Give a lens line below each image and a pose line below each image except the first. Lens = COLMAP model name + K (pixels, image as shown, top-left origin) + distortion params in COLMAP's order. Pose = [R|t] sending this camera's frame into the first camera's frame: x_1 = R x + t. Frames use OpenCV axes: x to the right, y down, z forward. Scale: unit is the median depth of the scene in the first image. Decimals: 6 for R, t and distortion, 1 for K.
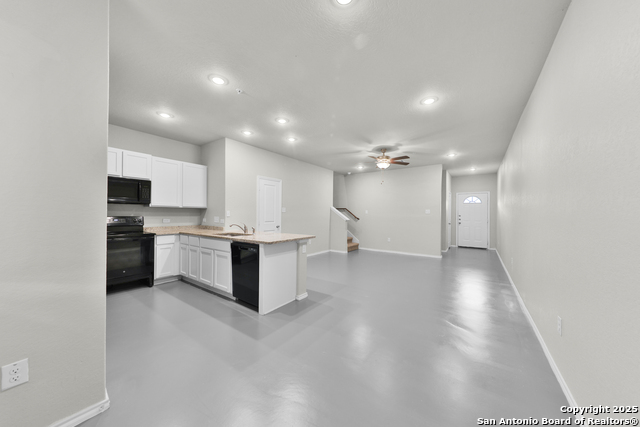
lens RADIAL K [[215.9, 0, 323.6], [0, 215.9, 211.9], [0, 0, 1]] dist [0.011612, -0.000827]
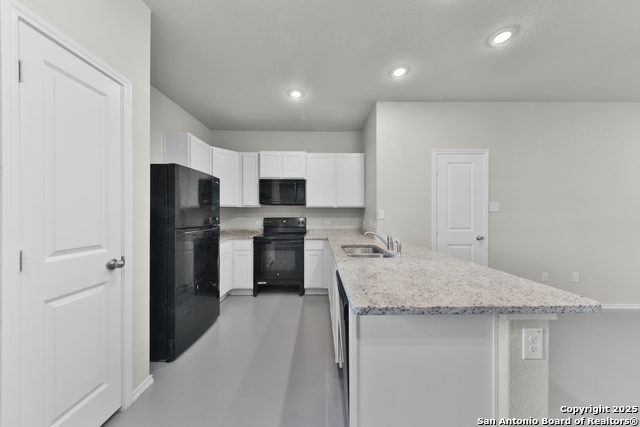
lens RADIAL K [[215.9, 0, 320.6], [0, 215.9, 211.9], [0, 0, 1]] dist [0.011612, -0.000827]
pose [[0.584580, -0.012693, -0.811237, -0.009026], [0.013364, 0.999893, -0.006014, 0.001534], [0.811226, -0.007326, 0.584686, 0.453562]]
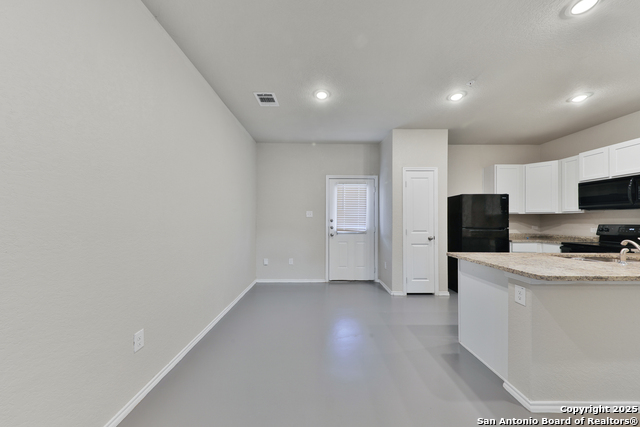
lens RADIAL K [[215.9, 0, 324.1], [0, 215.9, 217.7], [0, 0, 1]] dist [0.011612, -0.000827]
pose [[-0.805896, -0.015112, -0.591865, 0.397843], [0.001738, 0.999610, -0.027889, 0.013360], [0.592055, -0.023504, -0.805555, 0.832868]]
